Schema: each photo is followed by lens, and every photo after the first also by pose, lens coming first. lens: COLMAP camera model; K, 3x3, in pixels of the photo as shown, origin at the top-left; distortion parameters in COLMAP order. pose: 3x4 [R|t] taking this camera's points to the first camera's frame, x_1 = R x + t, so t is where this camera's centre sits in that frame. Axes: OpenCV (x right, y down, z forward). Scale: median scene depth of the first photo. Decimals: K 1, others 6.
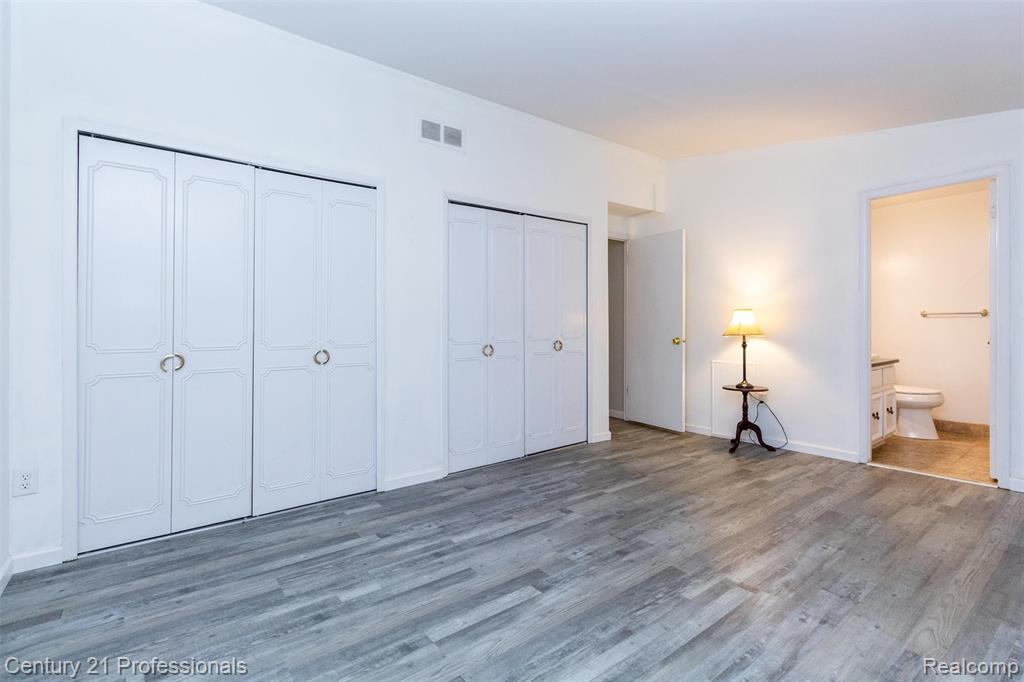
lens RADIAL K [[477.7, 0, 519.3], [0, 477.7, 316.5], [0, 0, 1]] dist [0.004900, 0.000674]
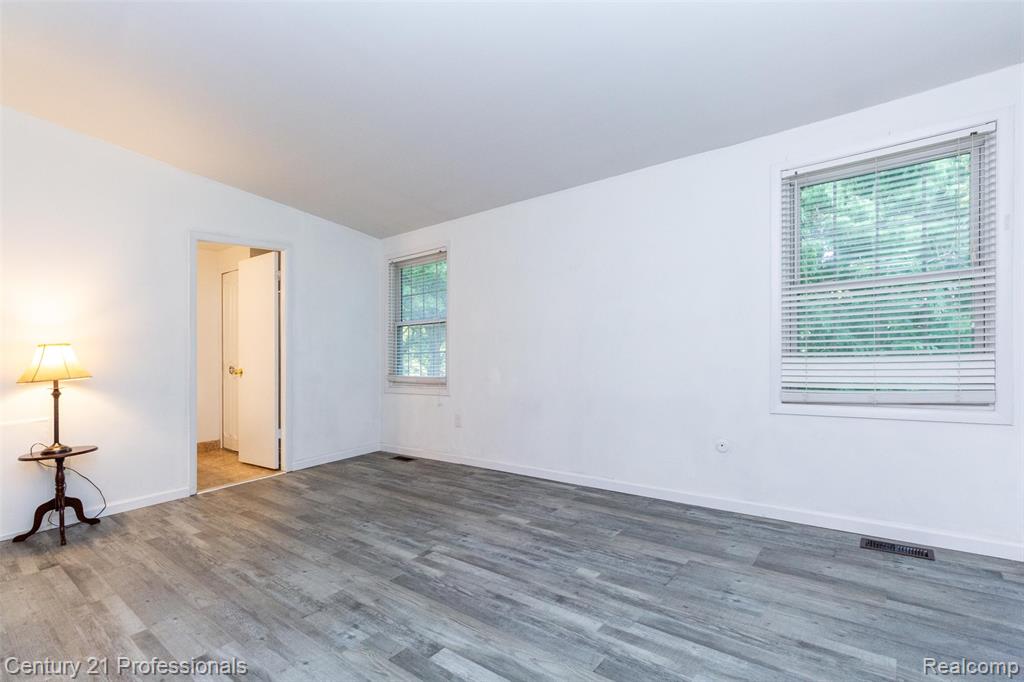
lens RADIAL K [[477.7, 0, 514.9], [0, 477.7, 343.5], [0, 0, 1]] dist [0.004900, 0.000674]
pose [[-0.216486, 0.020802, 0.976064, -0.685359], [0.021678, 0.999629, -0.016496, 0.018502], [-0.976045, 0.017588, -0.216856, 0.830331]]
